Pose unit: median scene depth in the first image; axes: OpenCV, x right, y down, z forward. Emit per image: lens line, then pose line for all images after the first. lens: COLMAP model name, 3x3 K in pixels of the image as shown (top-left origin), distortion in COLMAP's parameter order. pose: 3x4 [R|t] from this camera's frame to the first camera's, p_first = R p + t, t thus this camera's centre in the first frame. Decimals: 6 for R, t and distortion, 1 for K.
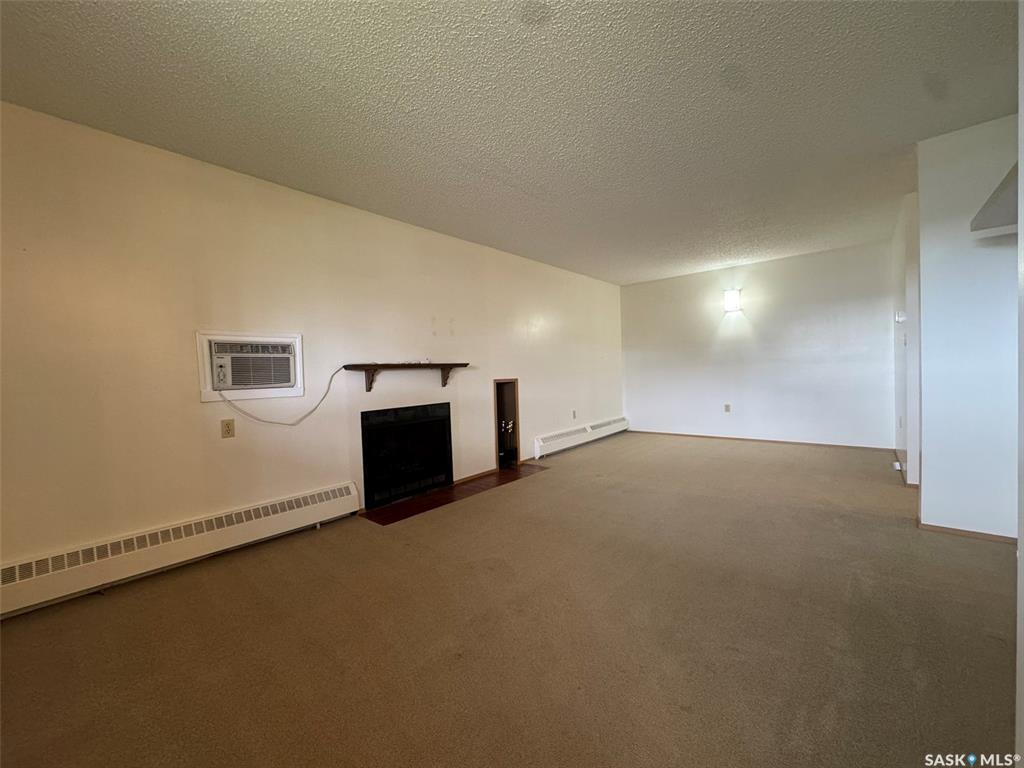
lens RADIAL K [[412.3, 0, 512.0], [0, 412.3, 384.0], [0, 0, 1]] dist [0.001129, 0.000169]
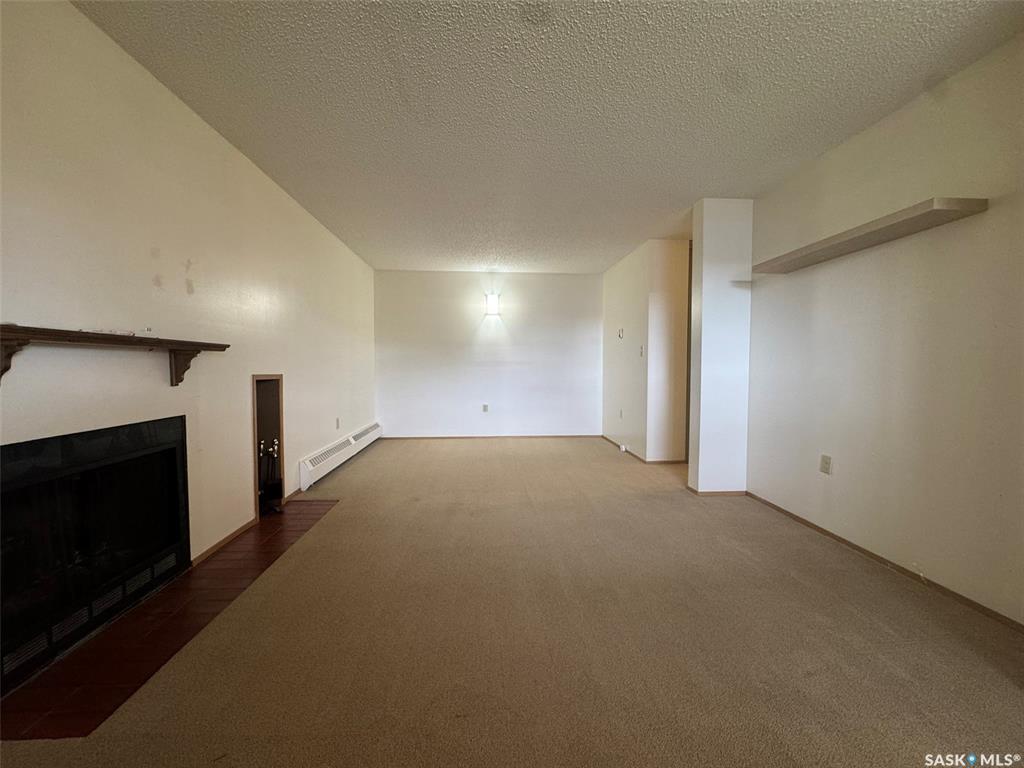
lens RADIAL K [[412.3, 0, 512.0], [0, 412.3, 384.0], [0, 0, 1]] dist [0.001129, 0.000169]
pose [[0.708544, 0.007581, 0.705626, -0.225709], [-0.005394, 0.999971, -0.005326, 0.004408], [-0.705646, -0.000032, 0.708564, 0.318258]]
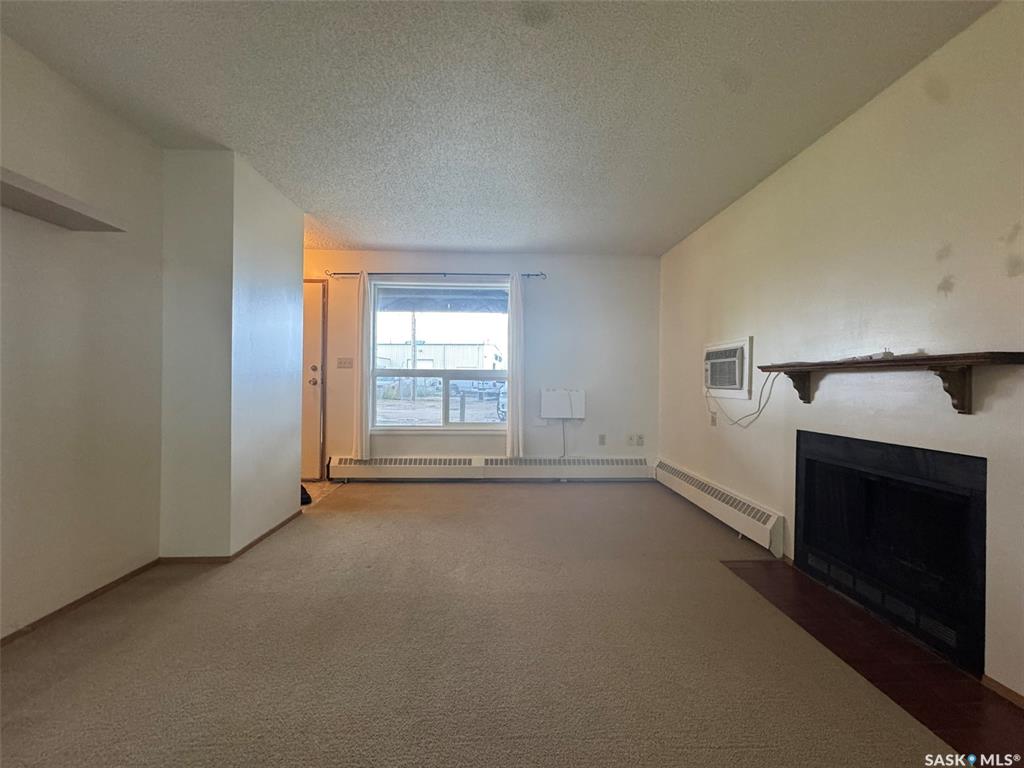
lens RADIAL K [[412.3, 0, 512.0], [0, 412.3, 384.0], [0, 0, 1]] dist [0.001129, 0.000169]
pose [[-0.730864, 0.029811, -0.681872, 0.409168], [-0.005642, 0.998748, 0.049712, -0.038424], [0.682500, 0.040180, -0.729781, 0.967516]]
